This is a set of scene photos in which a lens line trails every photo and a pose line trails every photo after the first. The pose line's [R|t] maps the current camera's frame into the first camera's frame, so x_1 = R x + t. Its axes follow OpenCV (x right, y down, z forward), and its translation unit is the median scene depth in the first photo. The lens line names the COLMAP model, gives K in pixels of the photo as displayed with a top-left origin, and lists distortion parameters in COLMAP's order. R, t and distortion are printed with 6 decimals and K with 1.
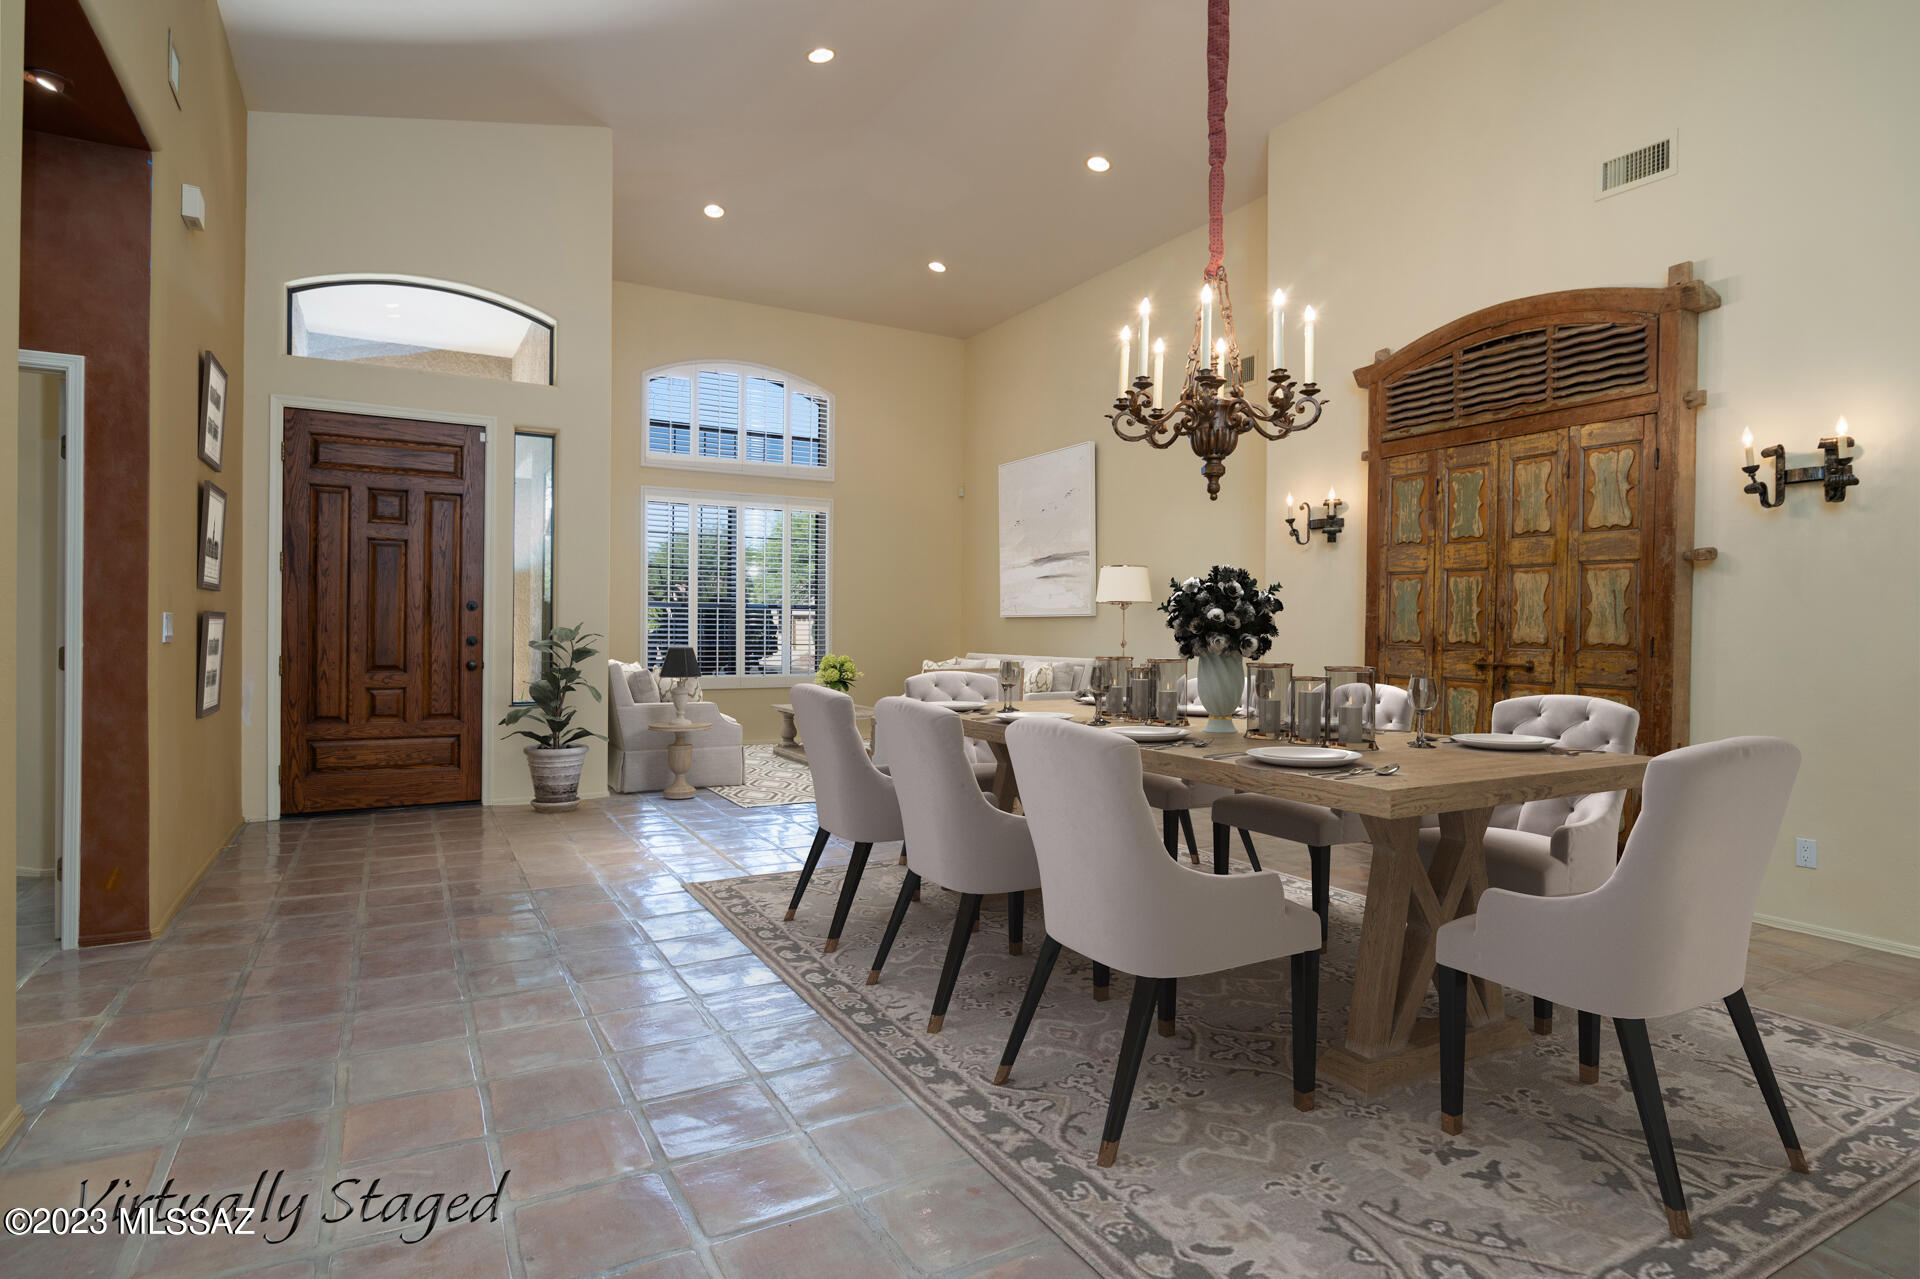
lens RADIAL K [[1007.5, 0, 954.9], [0, 1007.5, 635.6], [0, 0, 1]] dist [-0.001353, -0.000632]
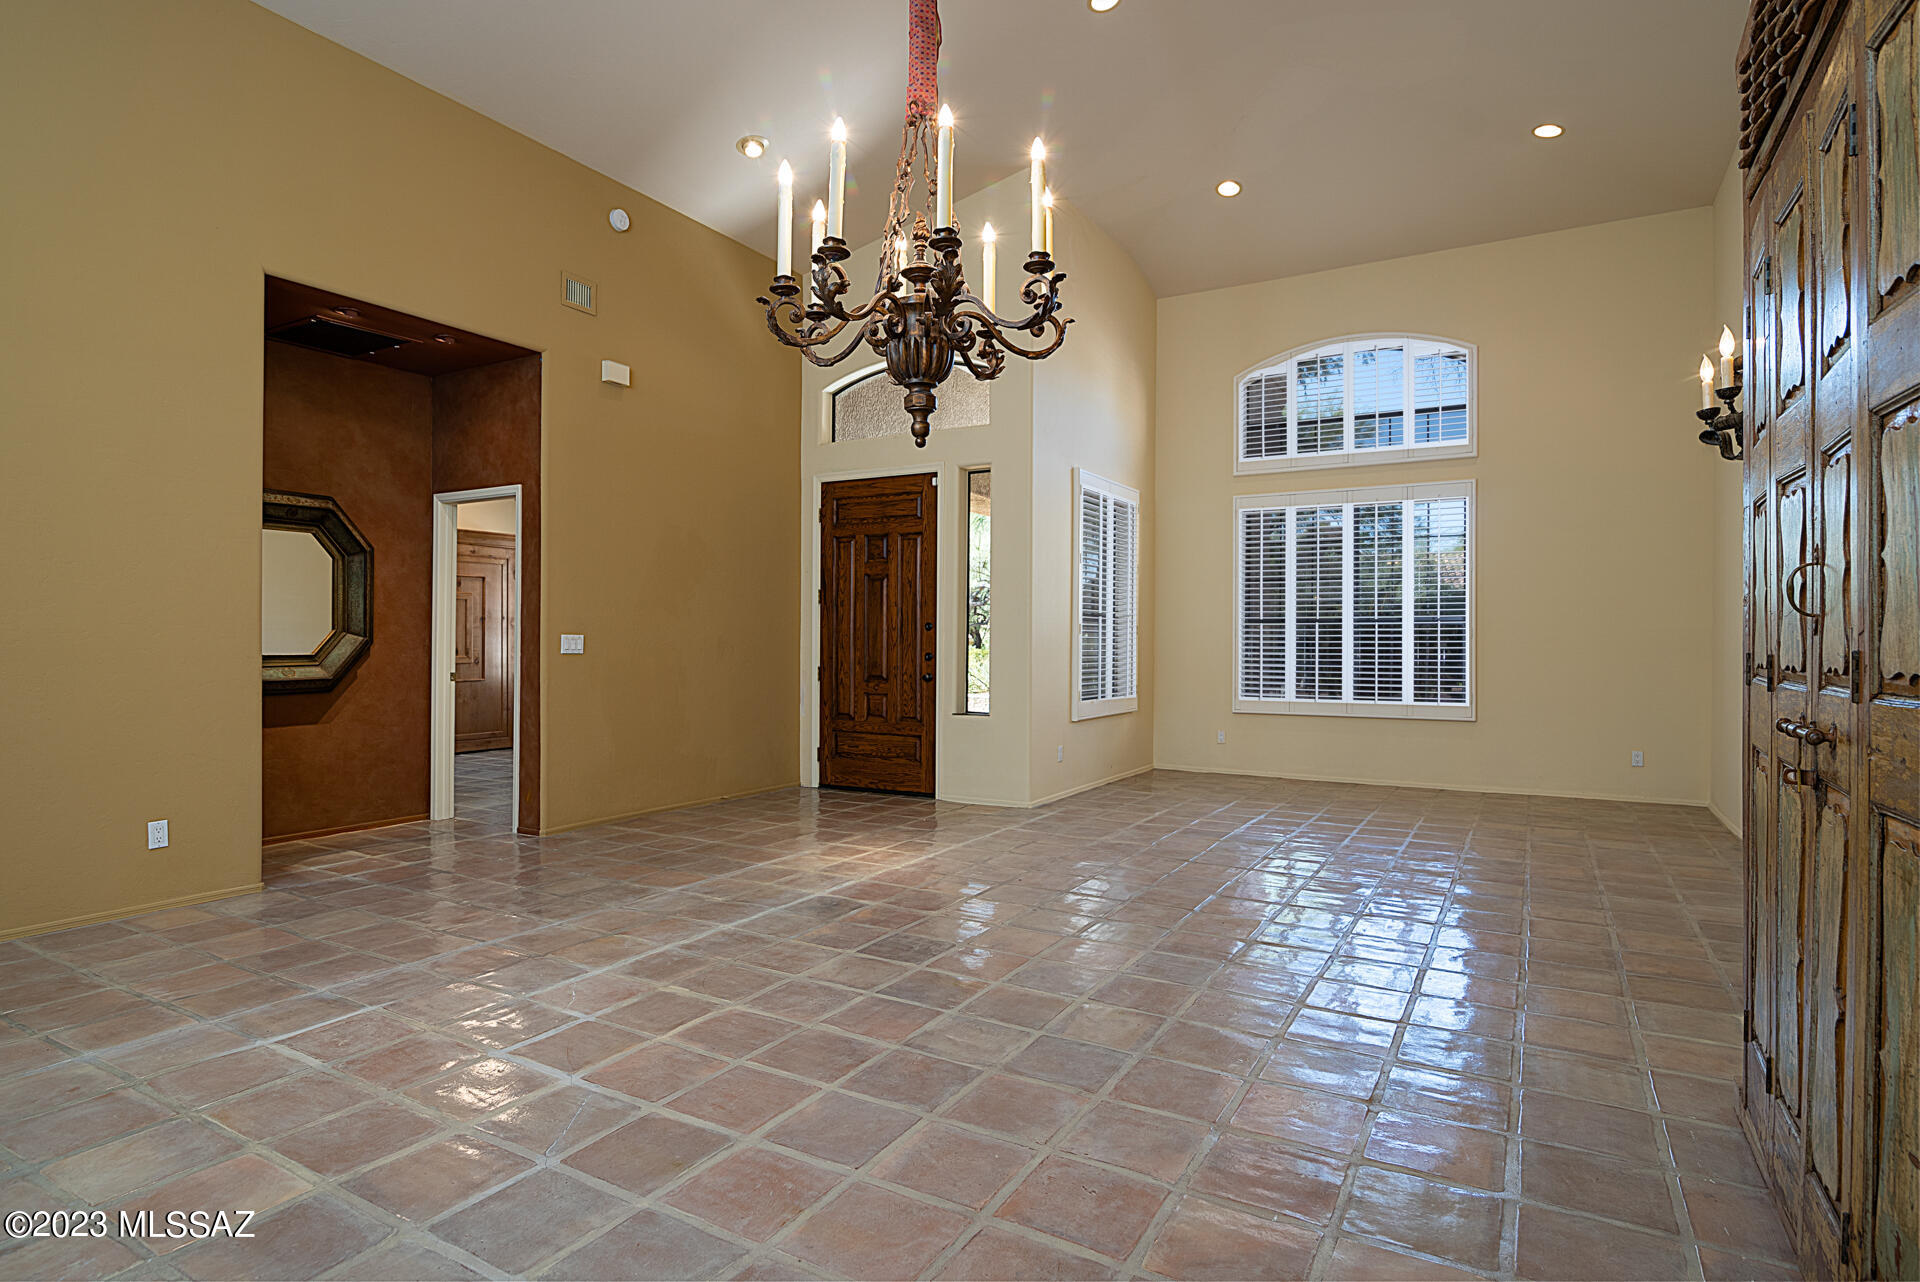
lens RADIAL K [[1007.5, 0, 953.8], [0, 1007.5, 639.5], [0, 0, 1]] dist [-0.001353, -0.000632]
pose [[0.520317, -0.012233, -0.853885, 0.573768], [-0.003751, 0.999855, -0.016610, 0.005368], [0.853965, 0.011846, 0.520196, 0.446298]]
